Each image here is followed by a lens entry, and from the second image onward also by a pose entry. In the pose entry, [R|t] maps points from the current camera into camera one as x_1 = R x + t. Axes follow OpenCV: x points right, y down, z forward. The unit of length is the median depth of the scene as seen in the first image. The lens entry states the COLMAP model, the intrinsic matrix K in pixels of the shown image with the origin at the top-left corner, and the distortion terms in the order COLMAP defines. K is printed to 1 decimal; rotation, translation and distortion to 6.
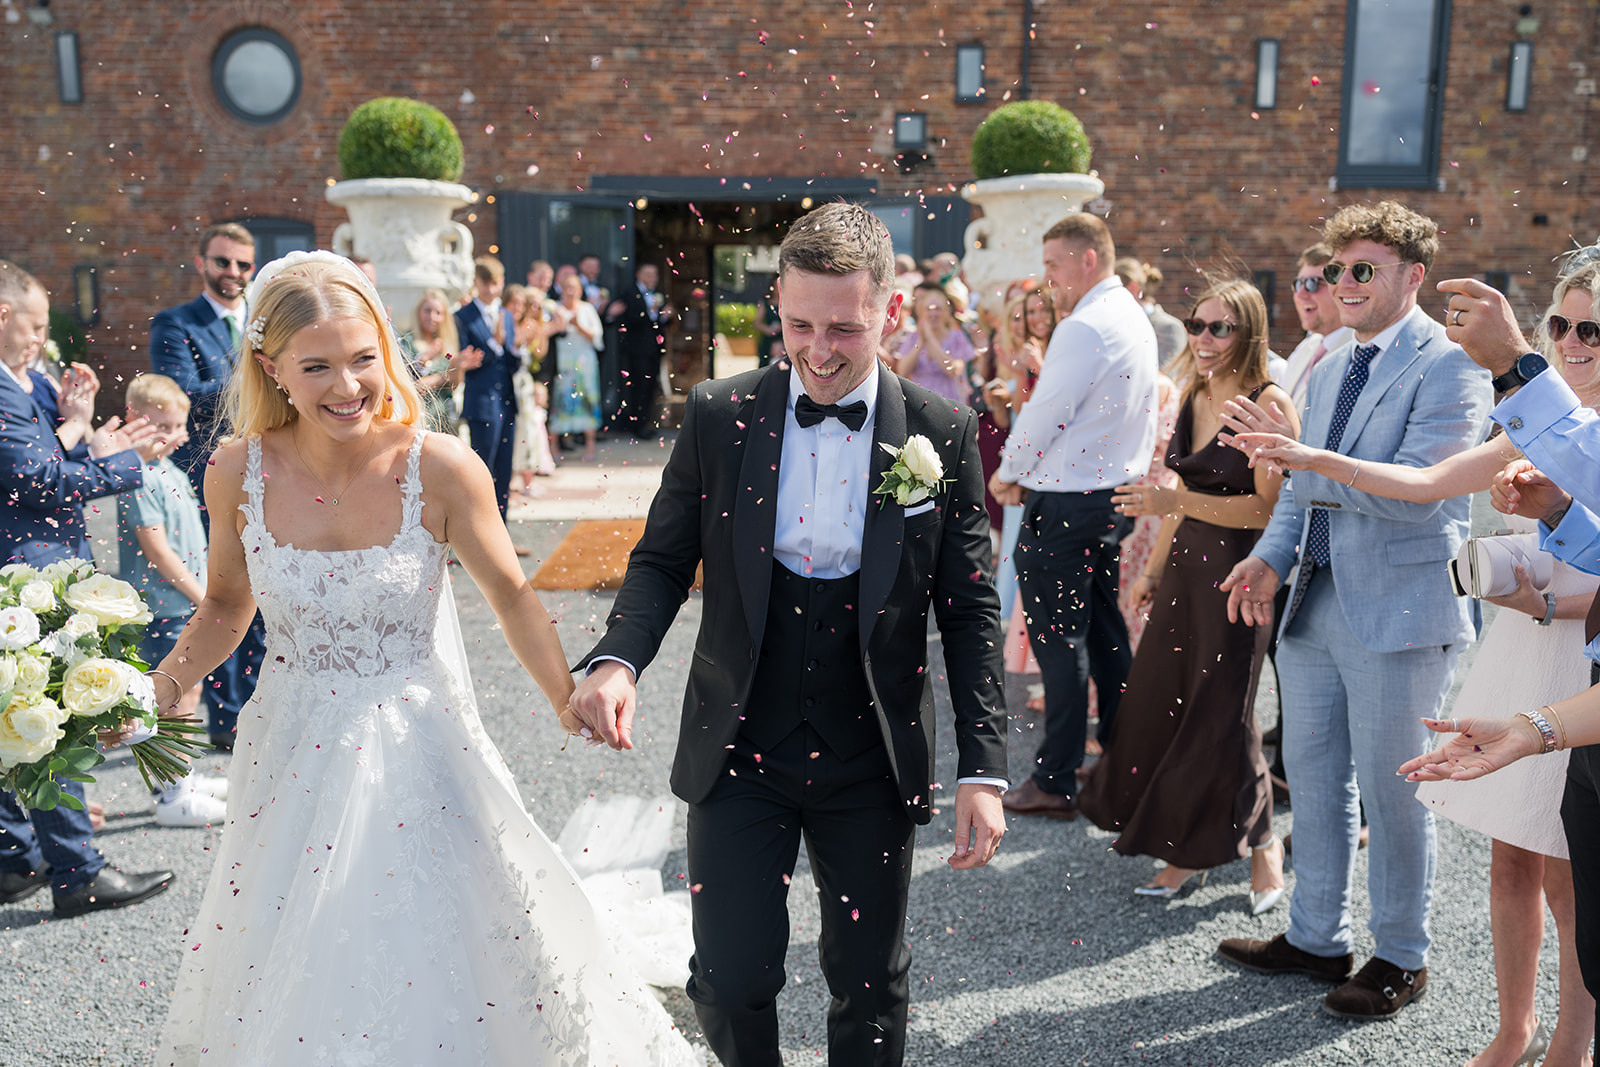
lens RADIAL K [[2239.1, 0, 800.0], [0, 2239.1, 533.5], [0, 0, 1]] dist [-0.090644, -0.027234]
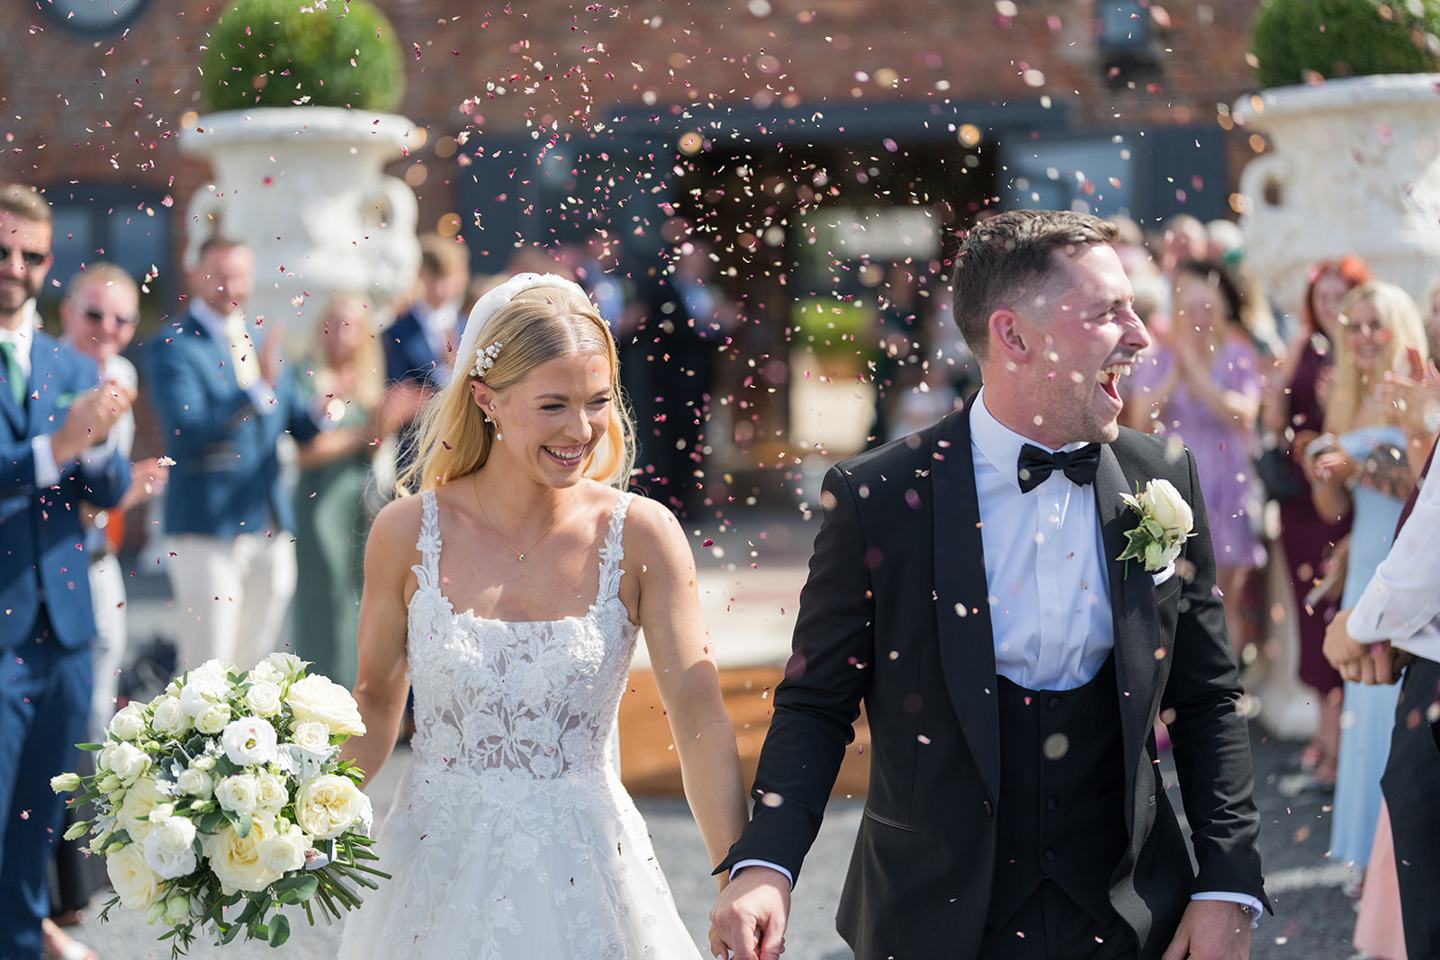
lens RADIAL K [[2015.2, 0, 720.0], [0, 2015.2, 480.0], [0, 0, 1]] dist [-0.090644, -0.027234]
pose [[0.976290, 0.002878, -0.216450, 0.053840], [-0.010025, 0.999440, -0.031929, -0.038846], [0.216237, 0.033342, 0.975772, 0.468991]]
